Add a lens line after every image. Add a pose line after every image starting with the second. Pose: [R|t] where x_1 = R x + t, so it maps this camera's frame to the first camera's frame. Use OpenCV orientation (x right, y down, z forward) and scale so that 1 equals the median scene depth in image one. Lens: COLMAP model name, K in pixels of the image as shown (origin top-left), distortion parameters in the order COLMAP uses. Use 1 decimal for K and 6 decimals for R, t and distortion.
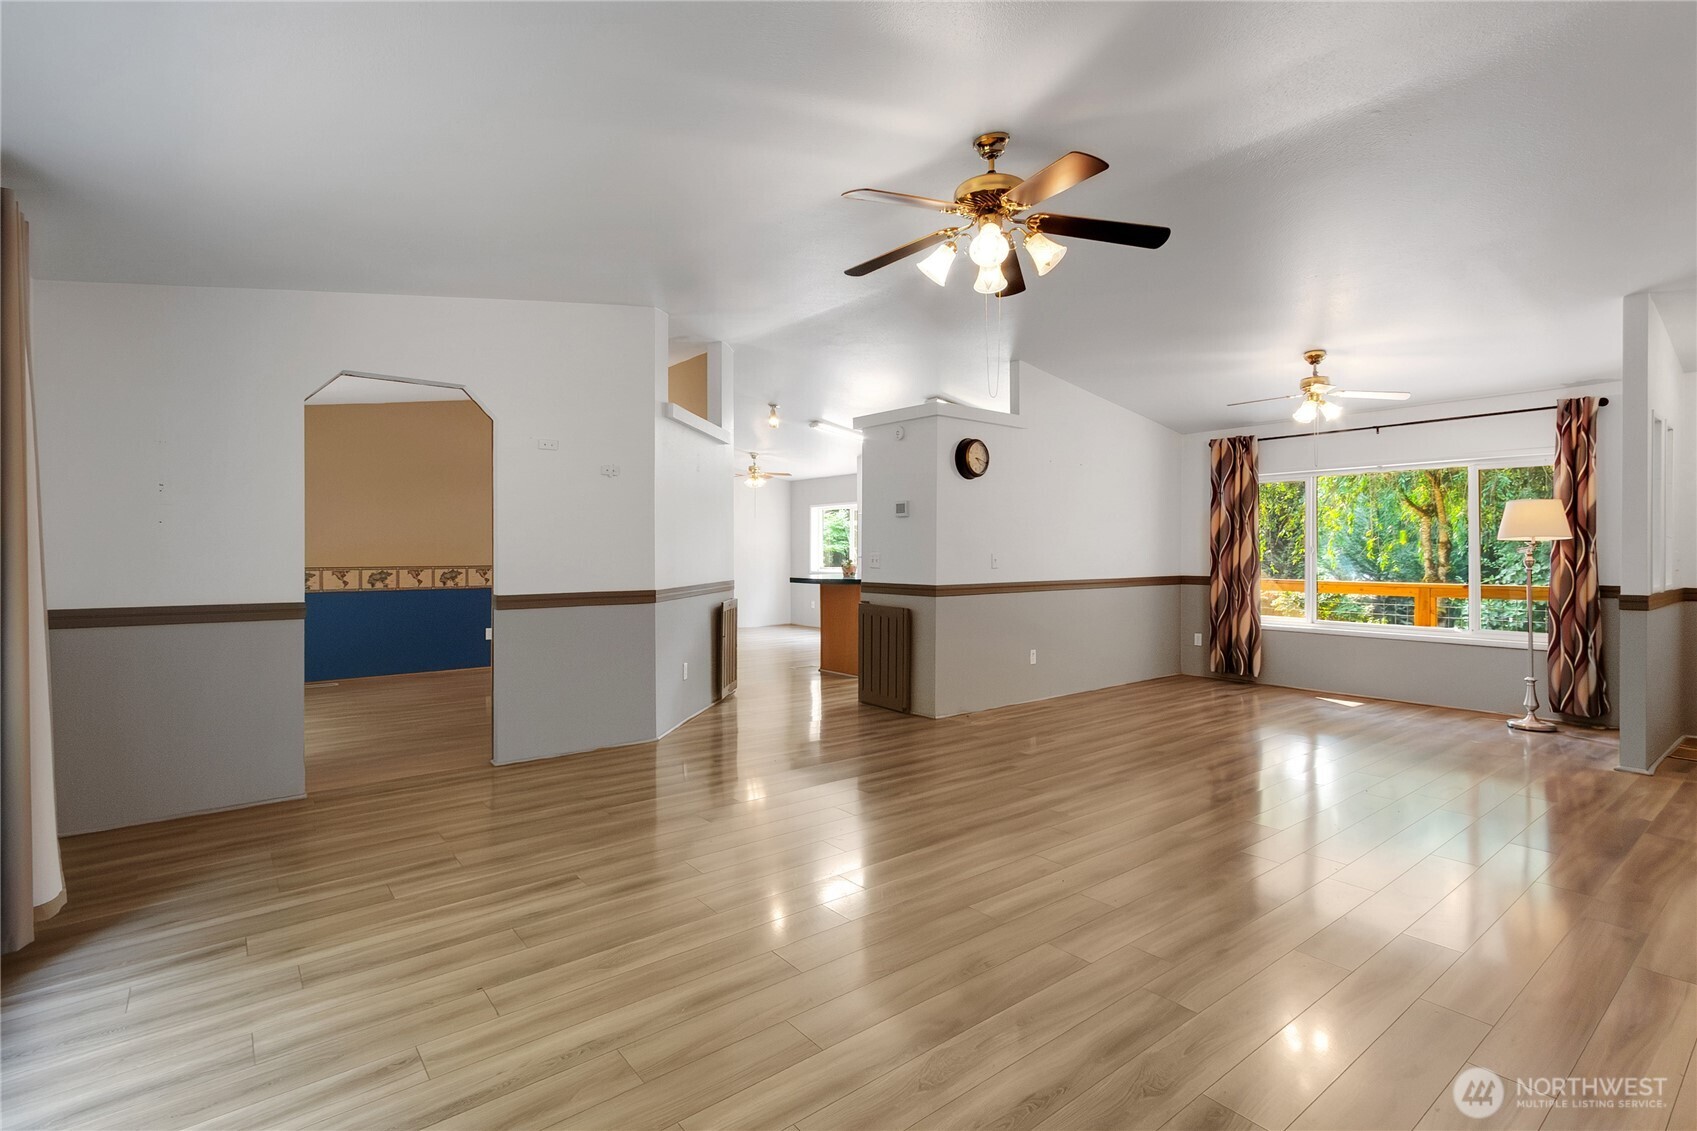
lens RADIAL K [[814.6, 0, 843.8], [0, 814.6, 534.0], [0, 0, 1]] dist [0.000771, 0.000434]
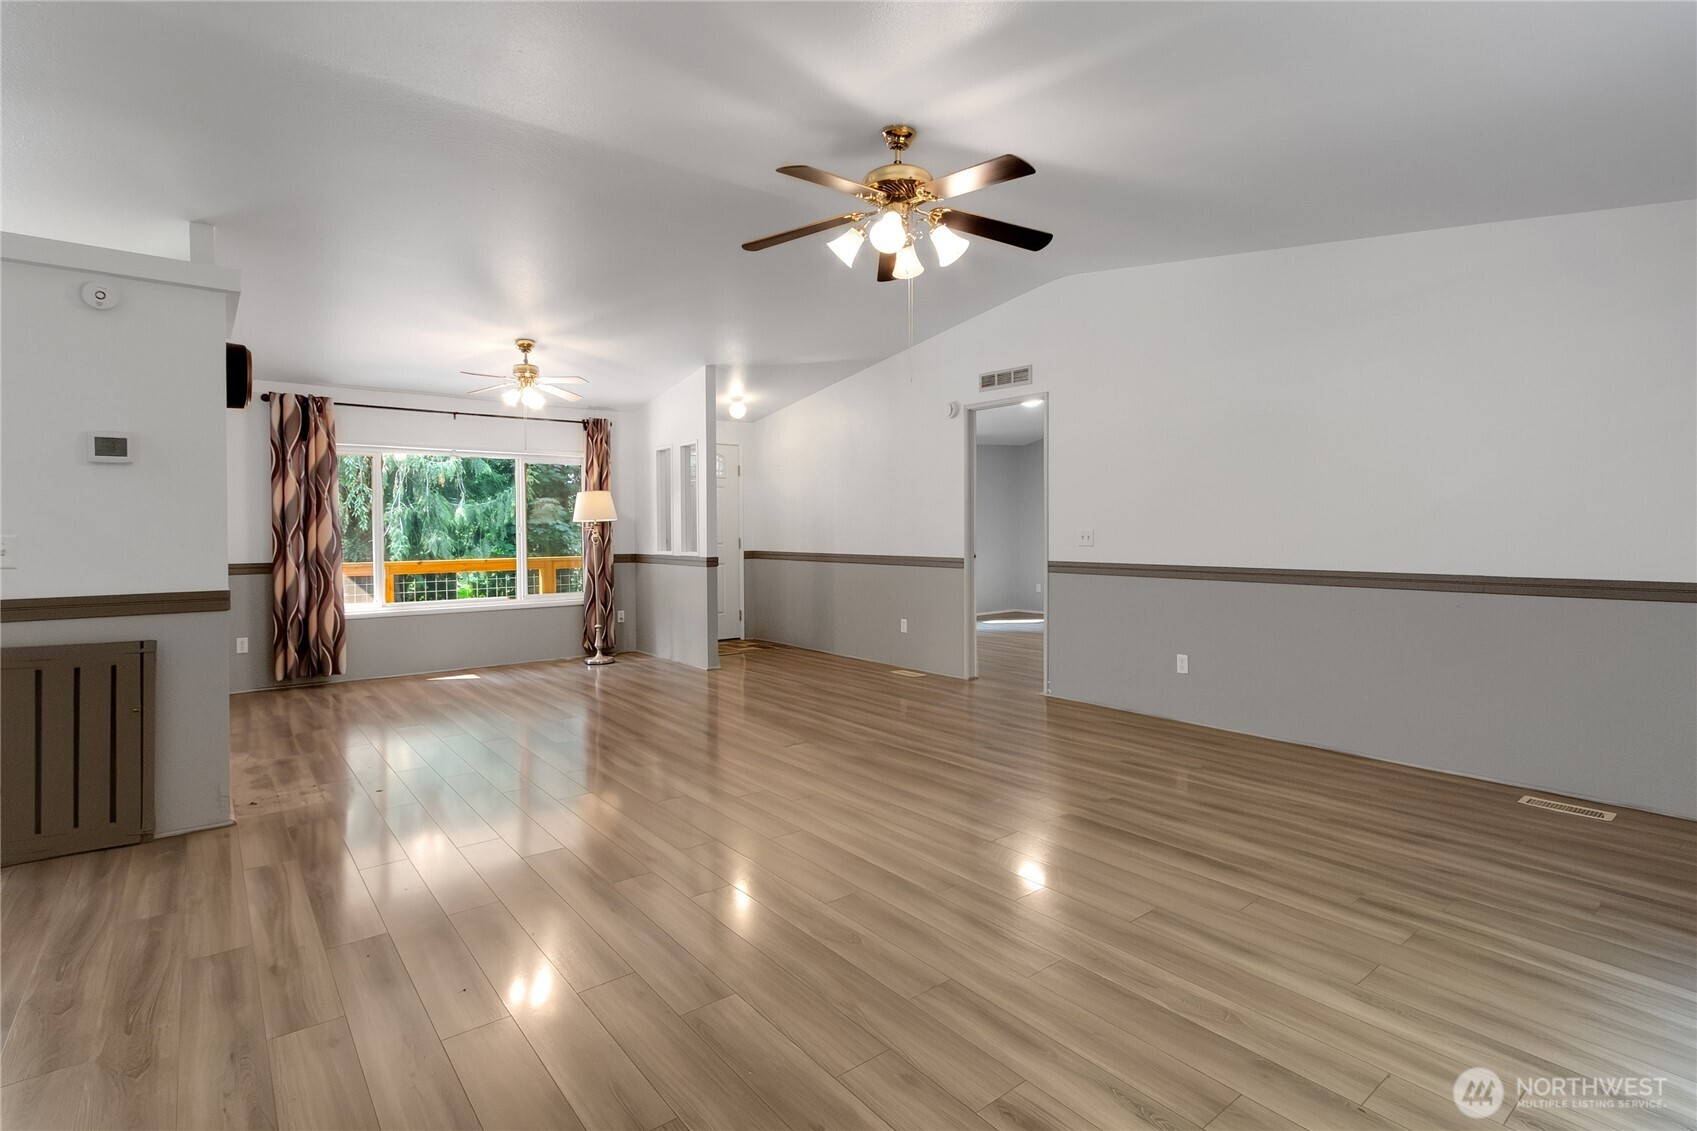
lens RADIAL K [[814.6, 0, 843.8], [0, 814.6, 534.0], [0, 0, 1]] dist [0.000771, 0.000434]
pose [[-0.006739, -0.003919, 0.999970, -0.407609], [-0.017970, 0.999831, 0.003797, 0.012011], [-0.999816, -0.017944, -0.006808, 0.510712]]
